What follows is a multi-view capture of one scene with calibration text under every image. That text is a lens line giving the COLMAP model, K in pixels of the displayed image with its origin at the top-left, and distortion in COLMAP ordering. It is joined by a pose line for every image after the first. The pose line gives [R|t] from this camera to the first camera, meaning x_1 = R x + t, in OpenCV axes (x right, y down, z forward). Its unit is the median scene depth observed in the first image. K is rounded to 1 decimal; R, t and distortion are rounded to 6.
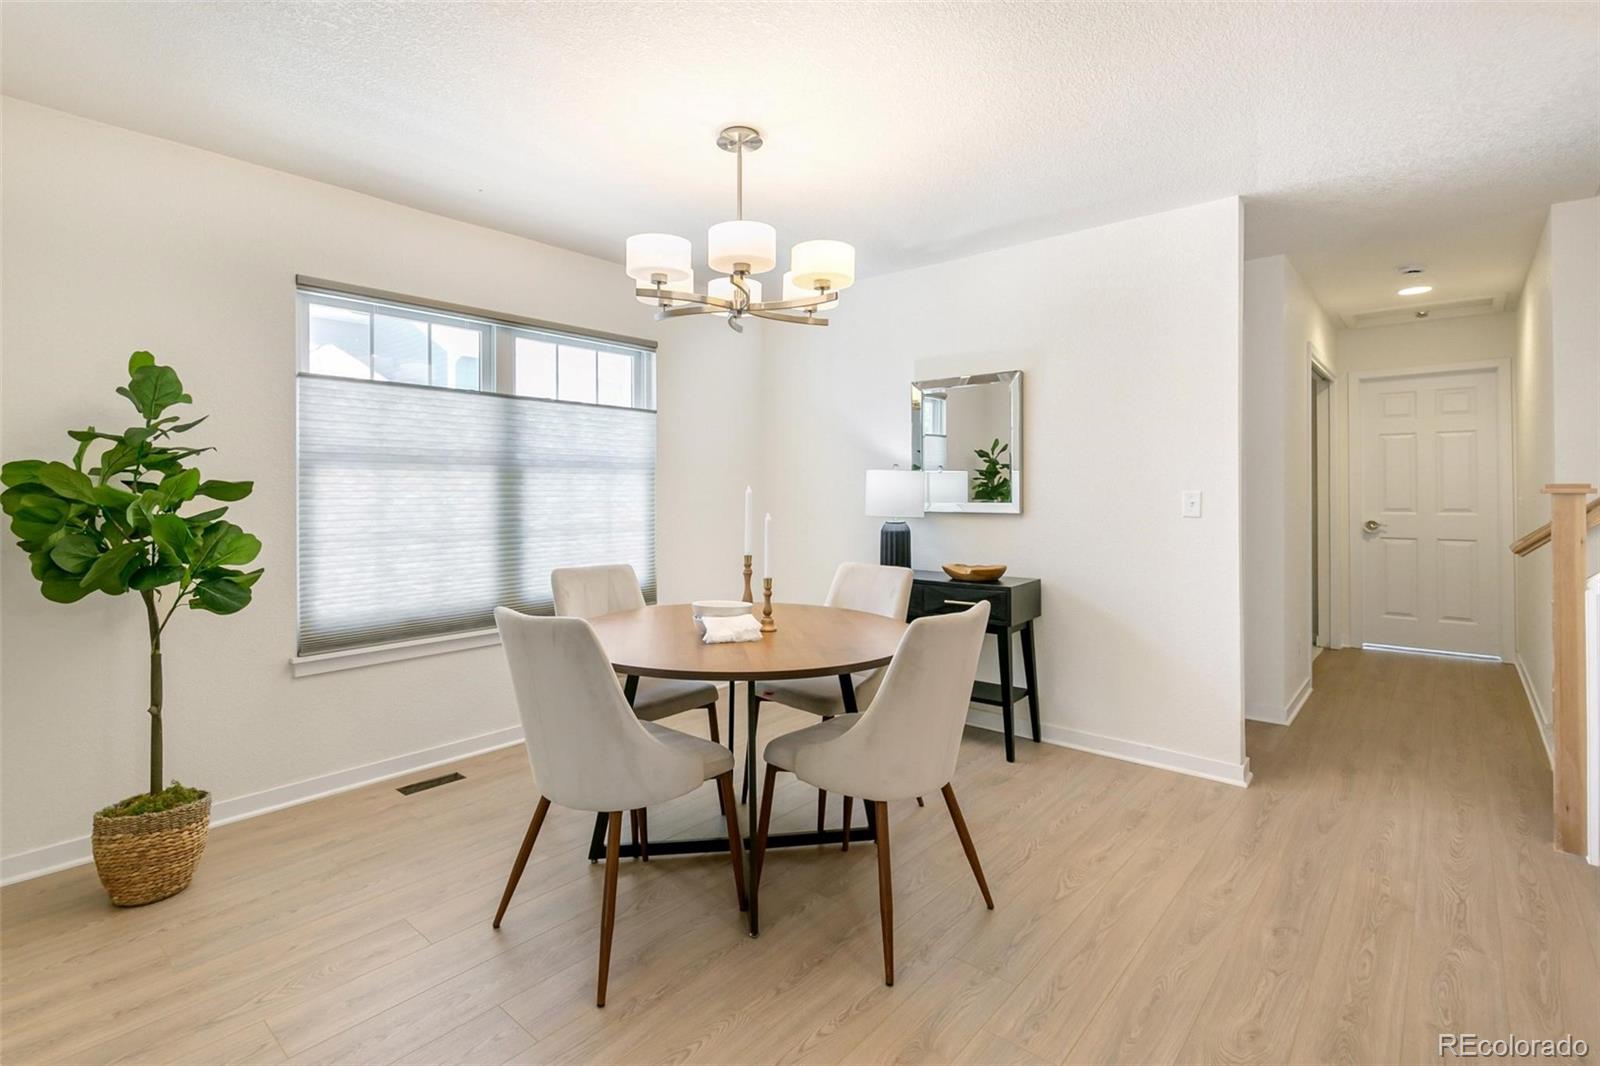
lens RADIAL K [[759.5, 0, 757.1], [0, 759.5, 494.3], [0, 0, 1]] dist [0.011385, -0.003402]
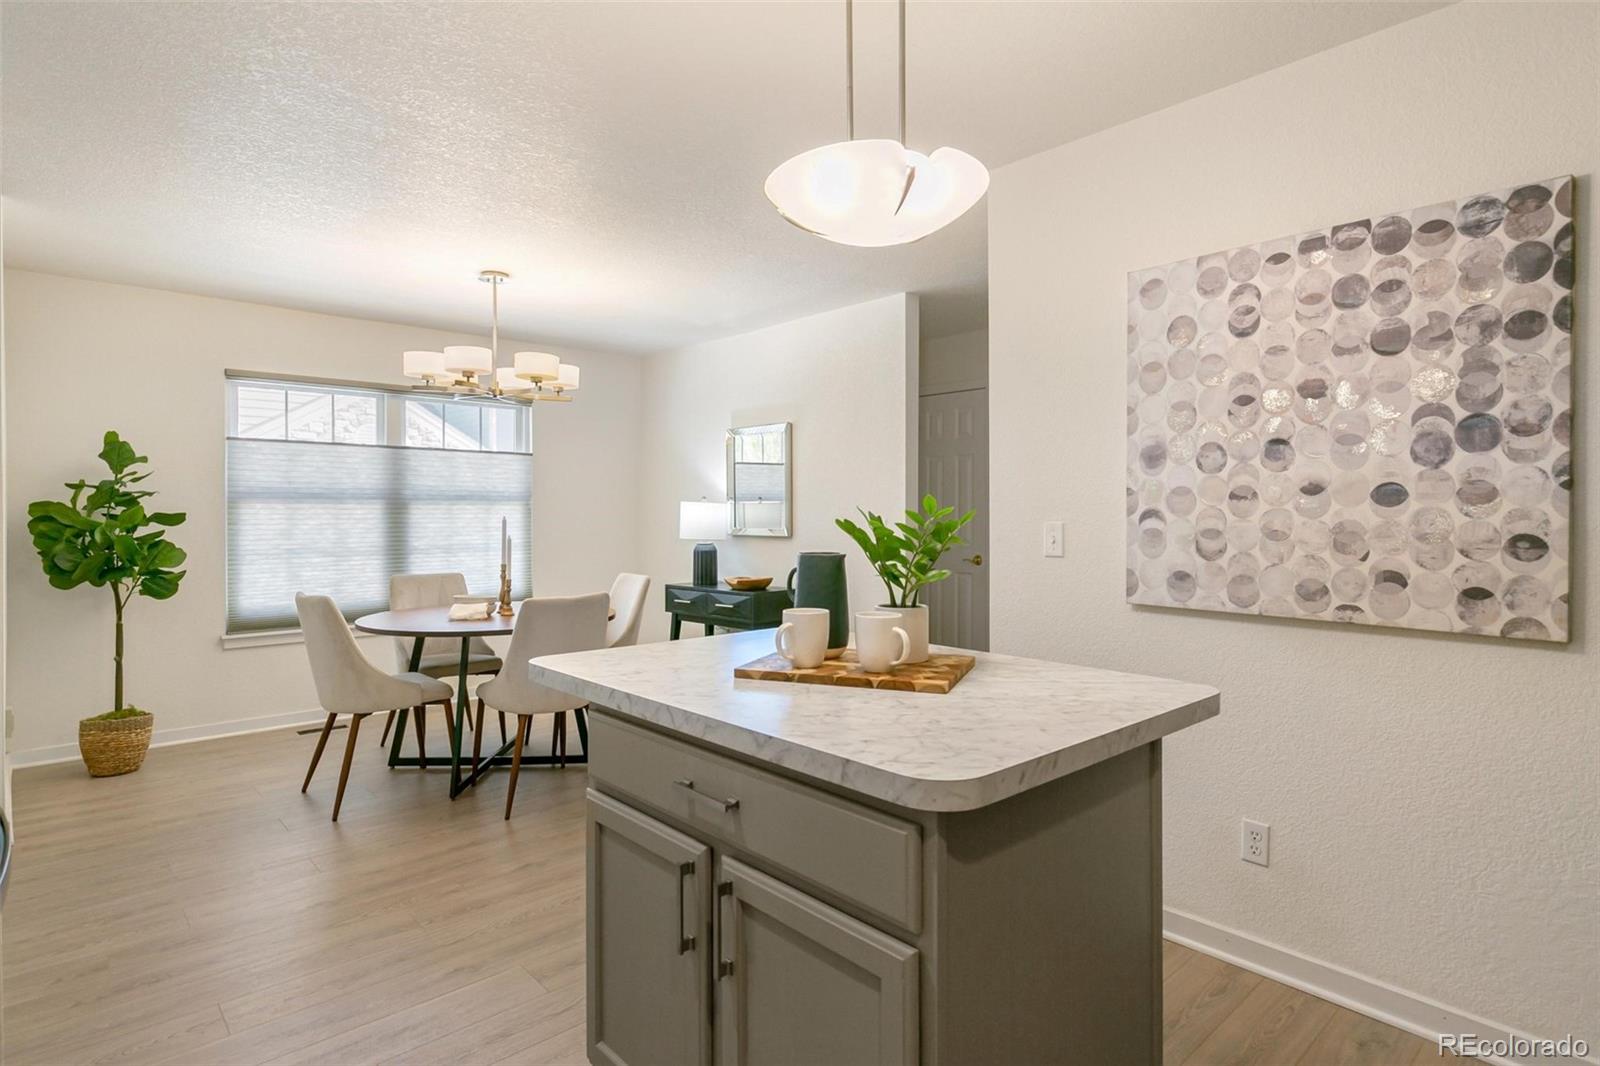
lens RADIAL K [[853.6, 0, 802.5], [0, 853.6, 516.6], [0, 0, 1]] dist [-0.001979, -0.000690]
pose [[0.995359, -0.001500, -0.096225, 0.754573], [0.001231, 0.999995, -0.002852, -0.004347], [0.096228, 0.002720, 0.995356, -0.589850]]
